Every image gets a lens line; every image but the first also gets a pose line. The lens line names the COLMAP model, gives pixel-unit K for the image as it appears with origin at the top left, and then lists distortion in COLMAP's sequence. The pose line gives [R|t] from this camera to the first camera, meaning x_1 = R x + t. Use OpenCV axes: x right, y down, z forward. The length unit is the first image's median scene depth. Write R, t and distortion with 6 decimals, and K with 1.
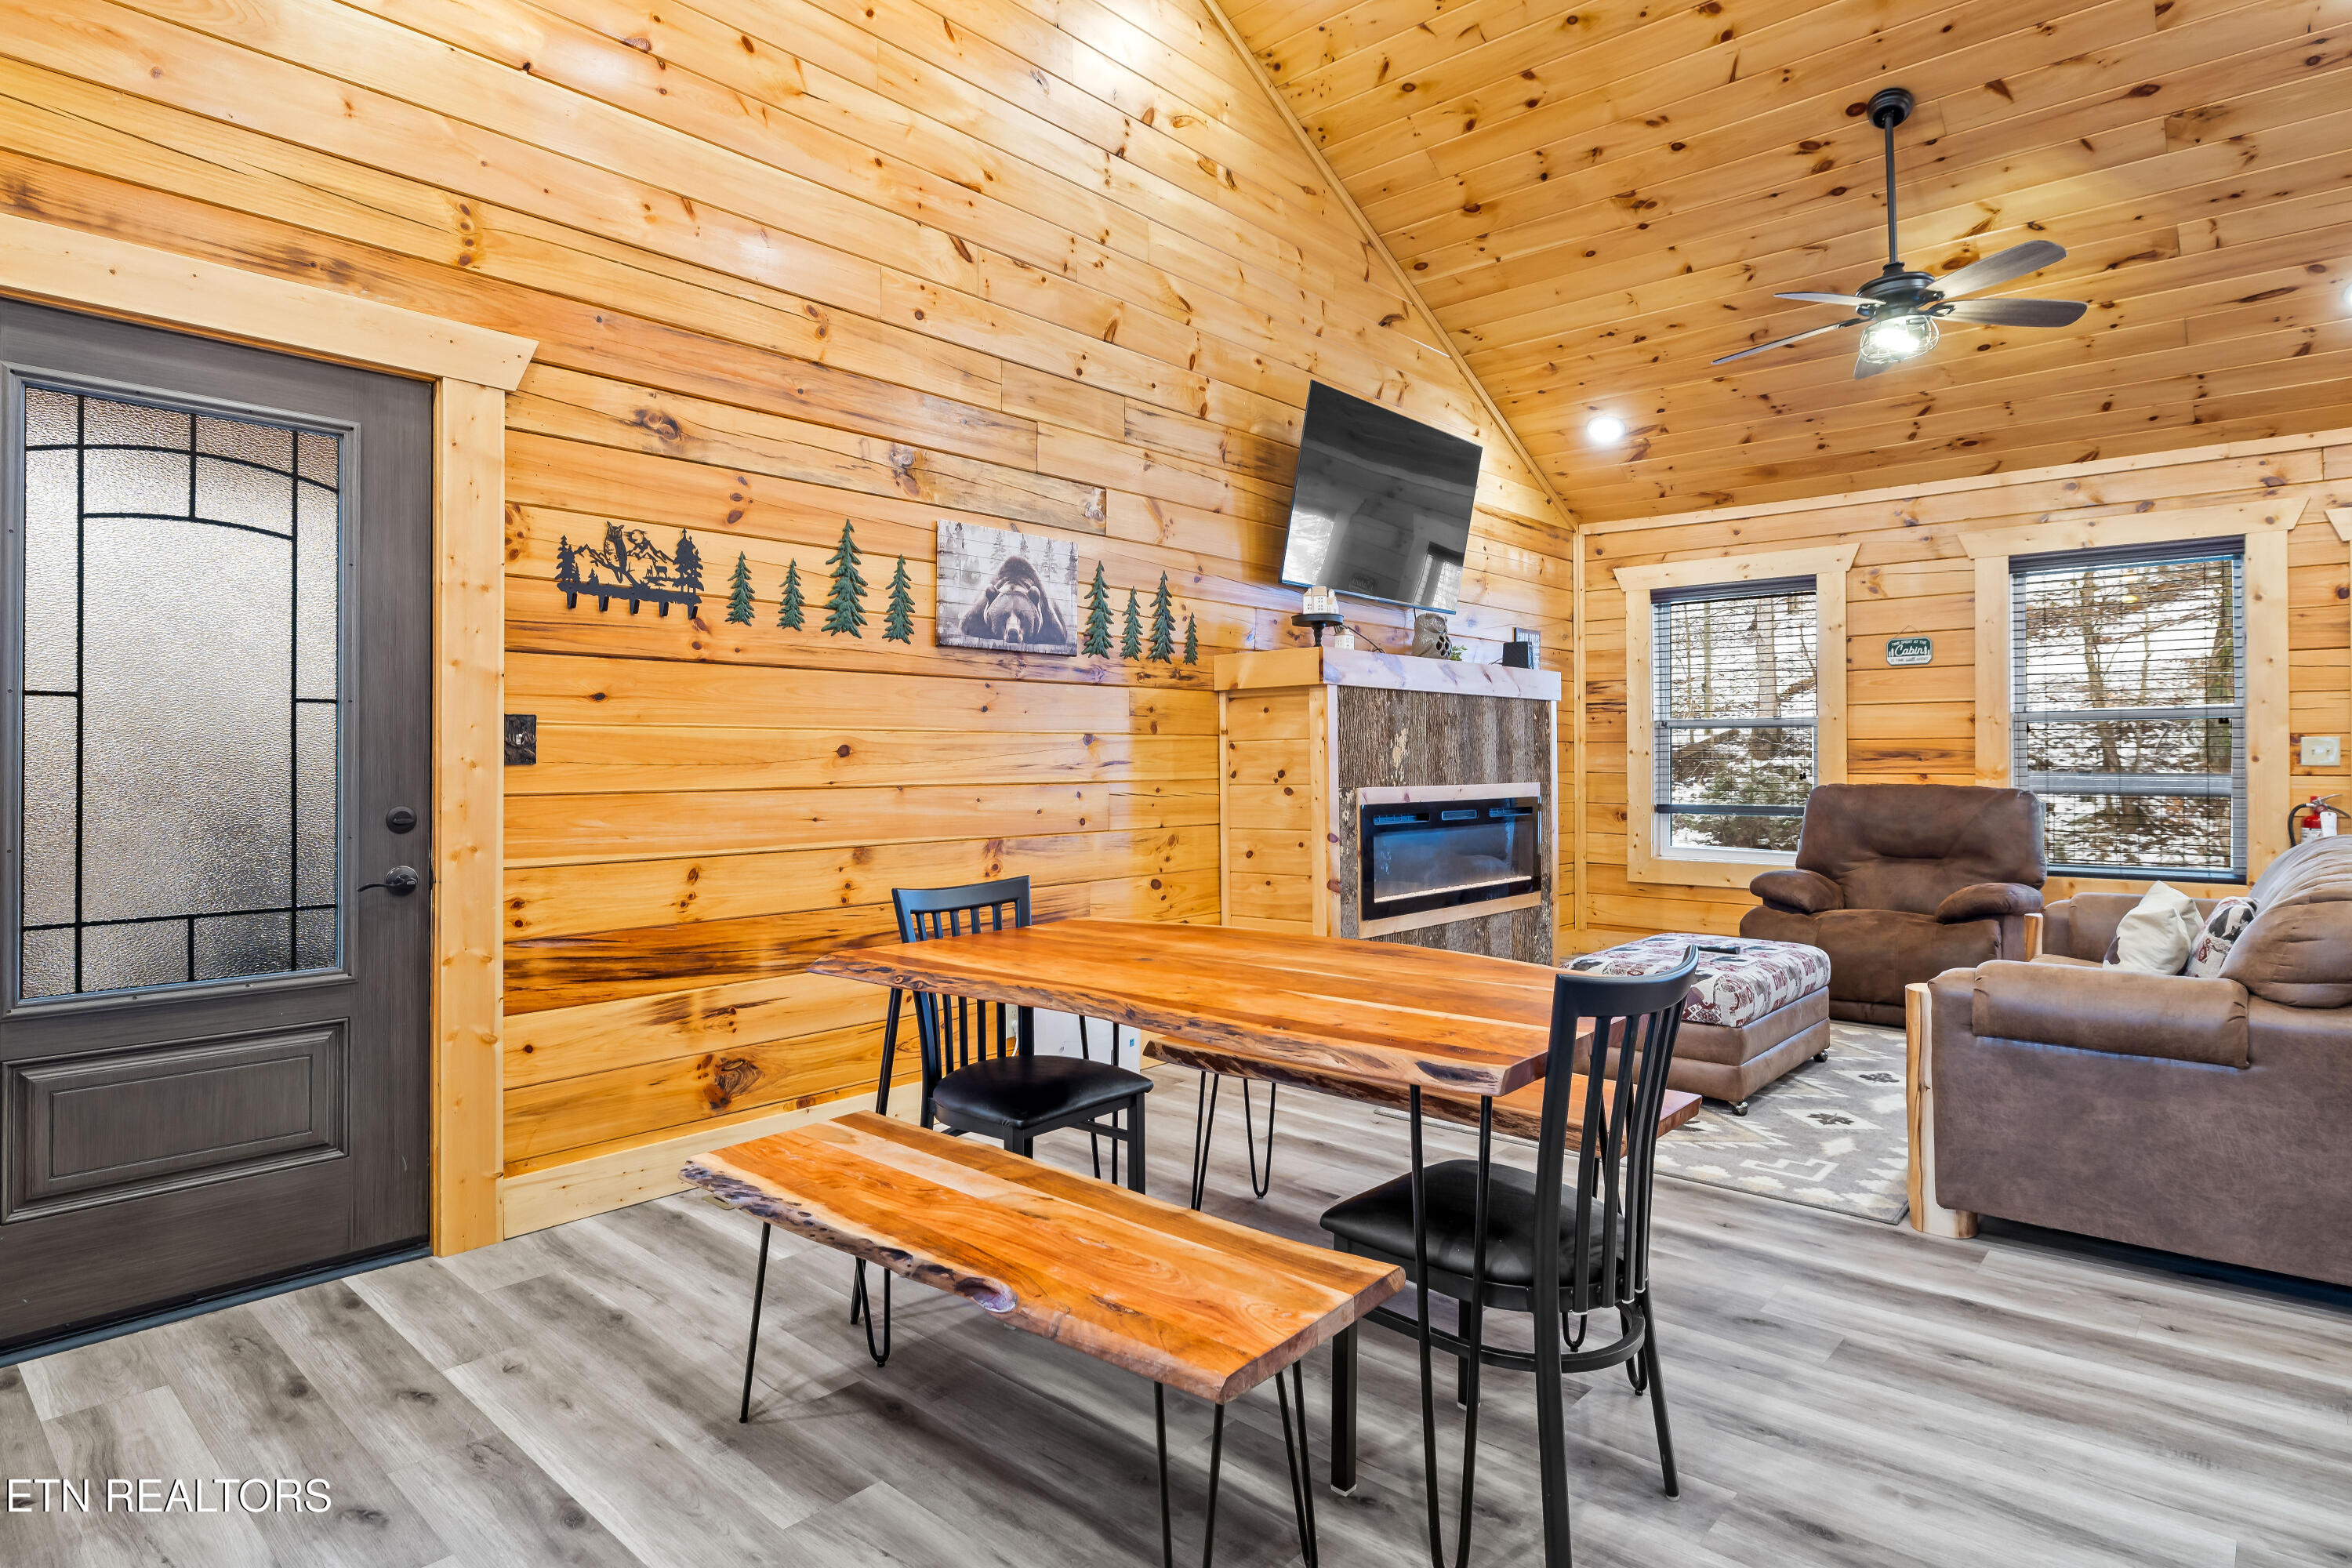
lens RADIAL K [[1281.9, 0, 1222.3], [0, 1281.9, 760.8], [0, 0, 1]] dist [-0.003742, 0.001034]
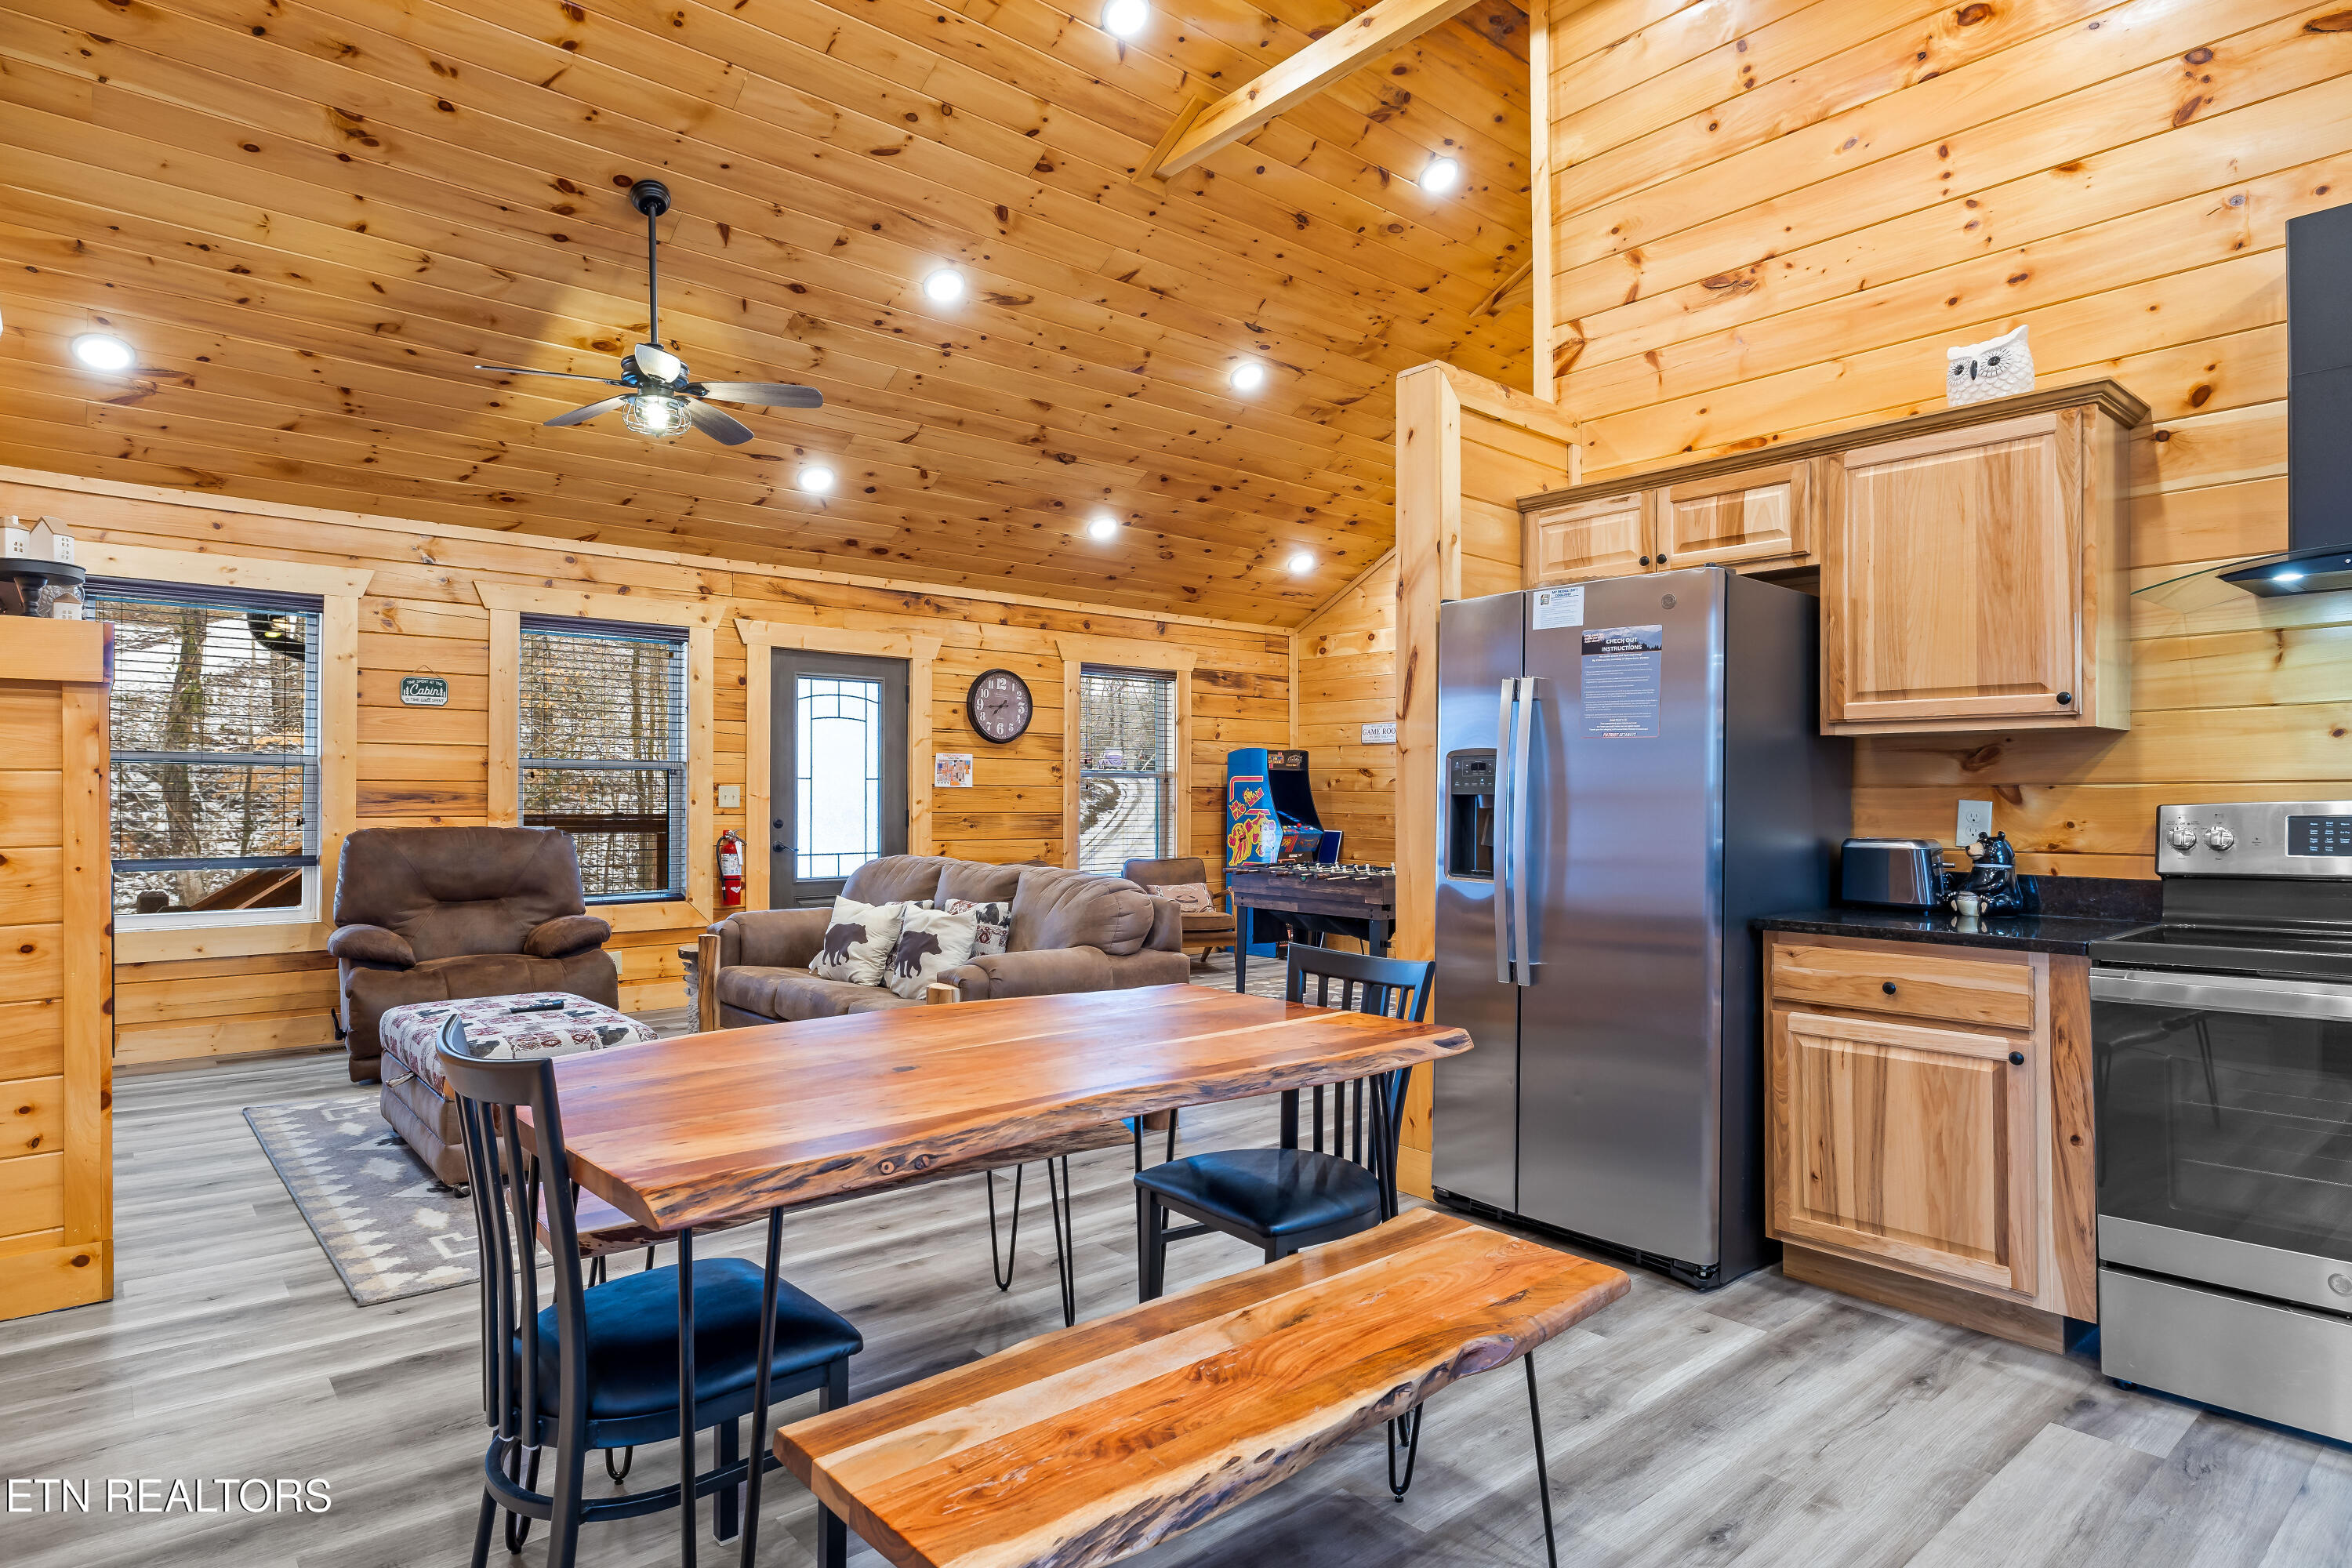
lens RADIAL K [[1281.9, 0, 1122.2], [0, 1281.9, 783.0], [0, 0, 1]] dist [-0.003742, 0.001034]
pose [[0.157391, 0.015946, 0.987408, -0.444260], [-0.002238, 0.999873, -0.015790, -0.001725], [-0.987534, 0.000276, 0.157407, 0.413607]]
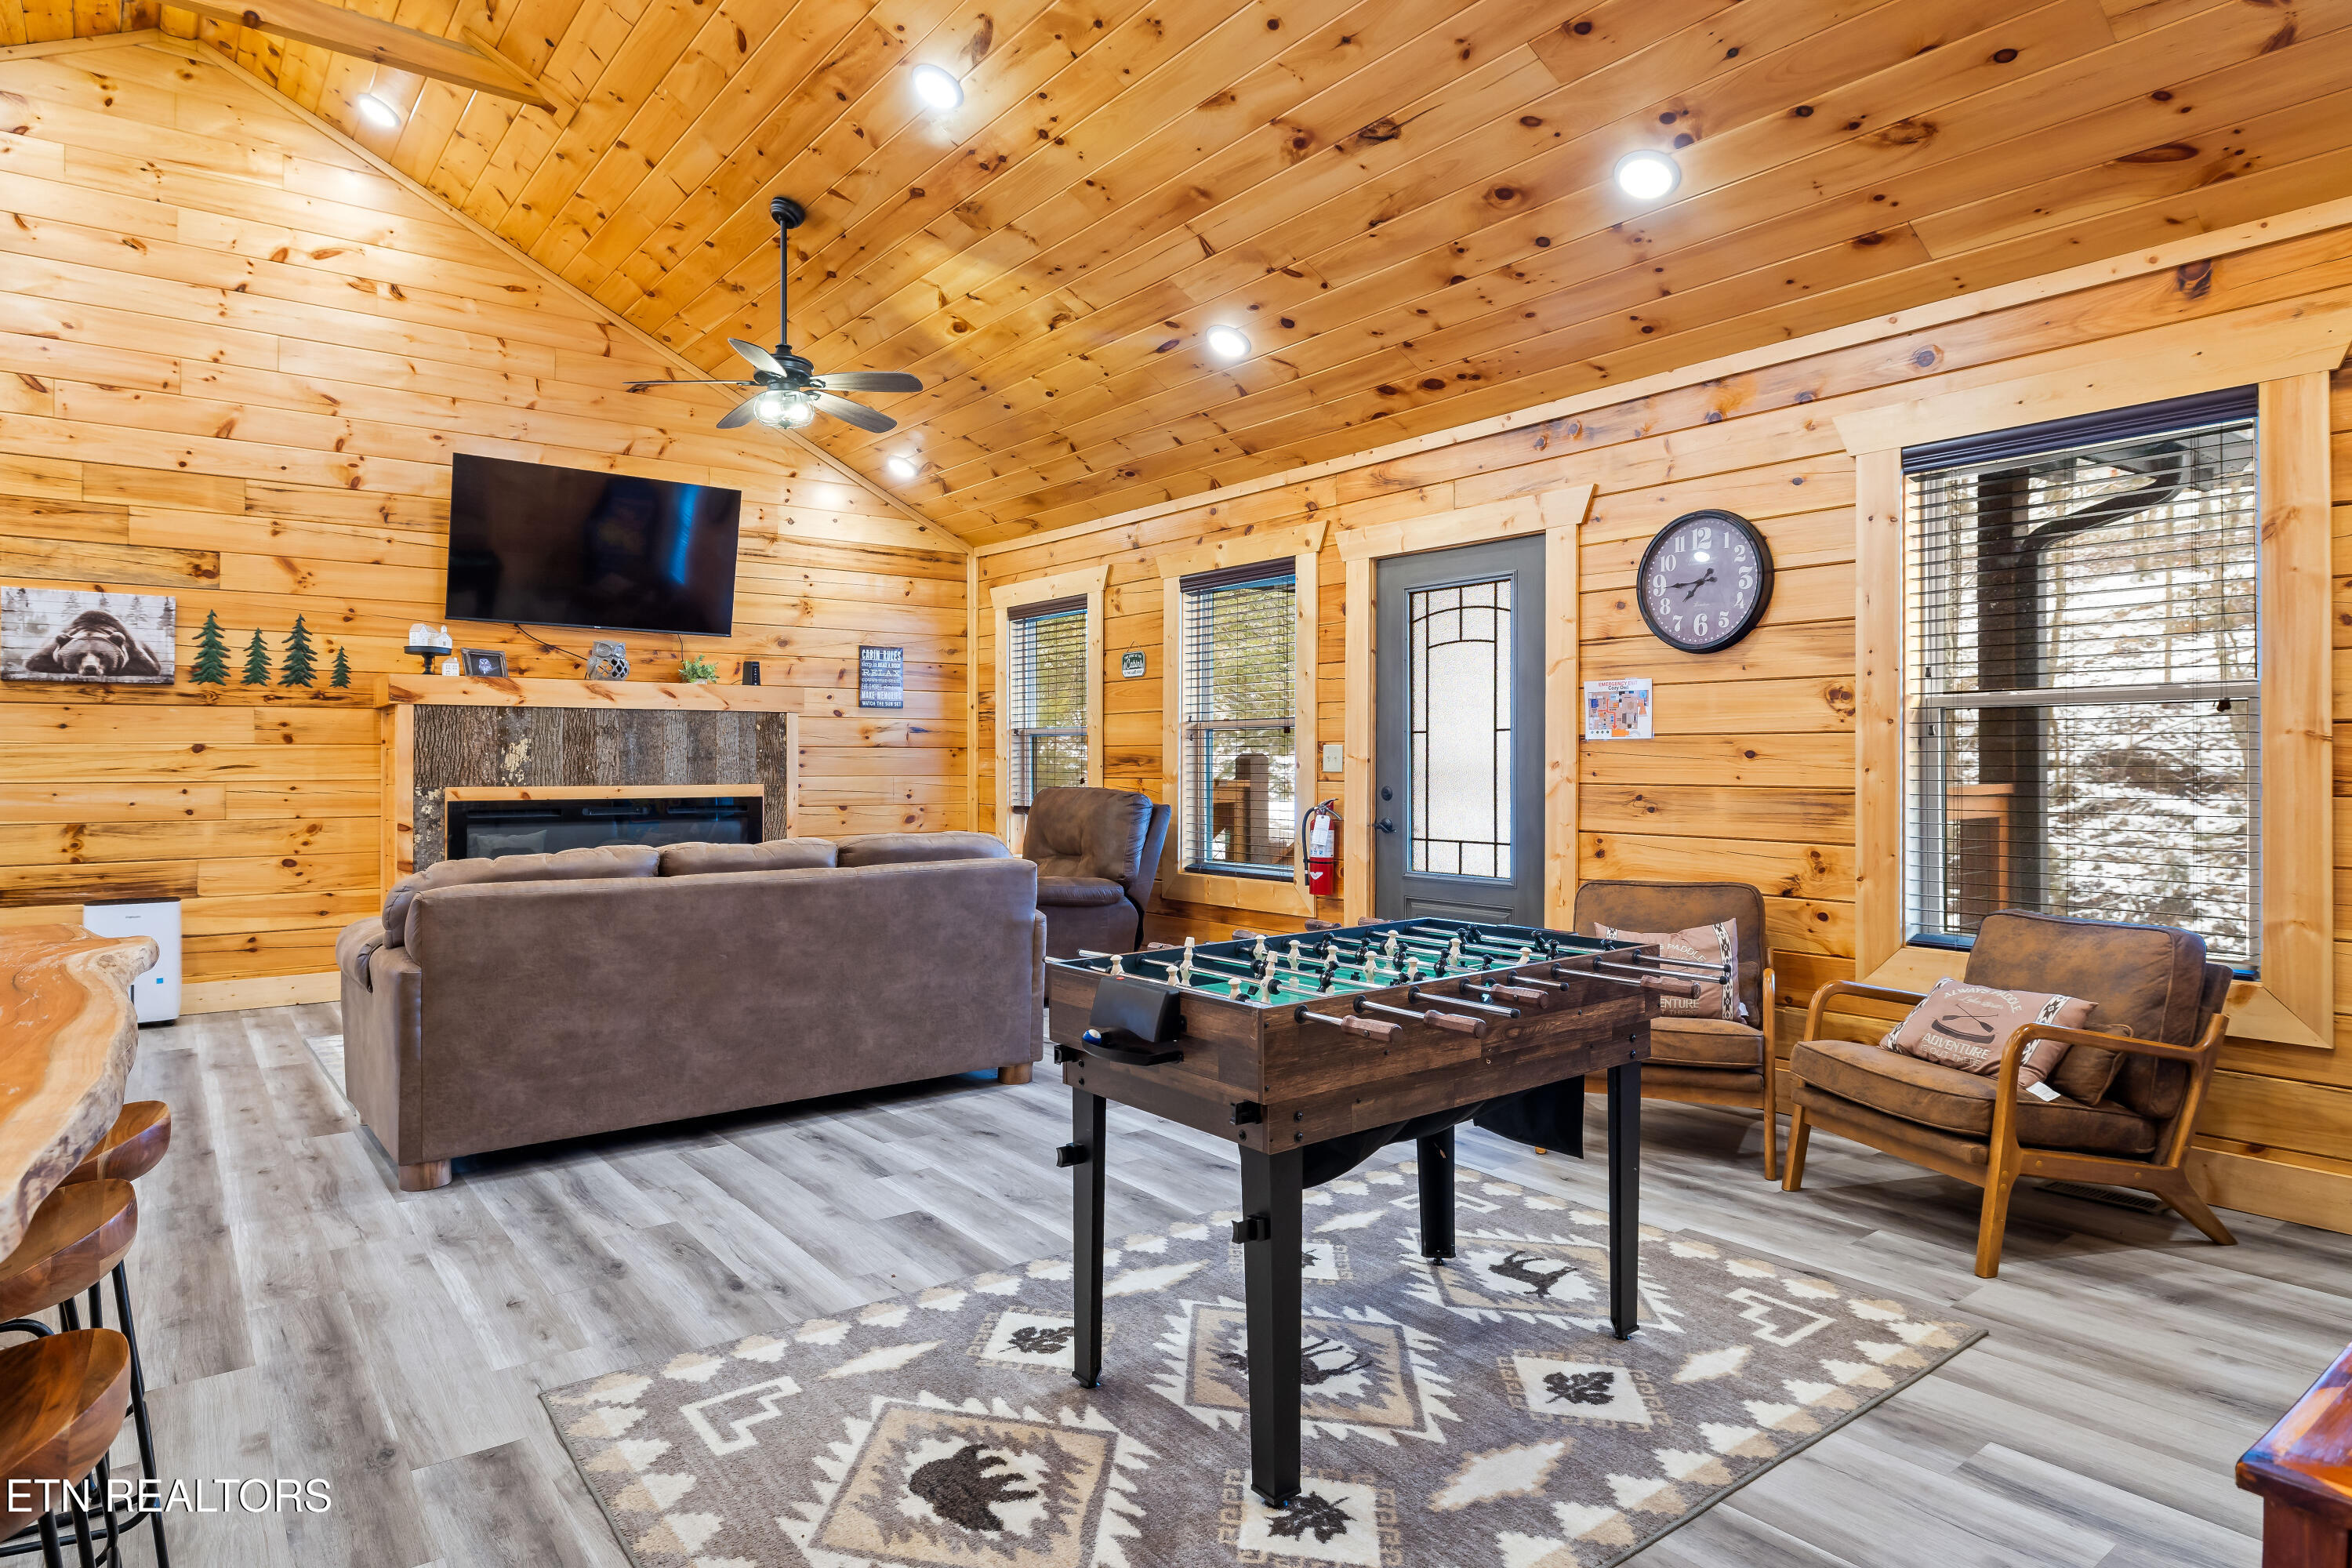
lens RADIAL K [[1325.8, 0, 1240.8], [0, 1325.8, 767.3], [0, 0, 1]] dist [-0.015919, -0.000812]
pose [[0.986186, 0.002709, -0.165621, 1.049574], [-0.001947, 0.999987, 0.004764, -0.005466], [0.165632, -0.004375, 0.986178, -0.115819]]
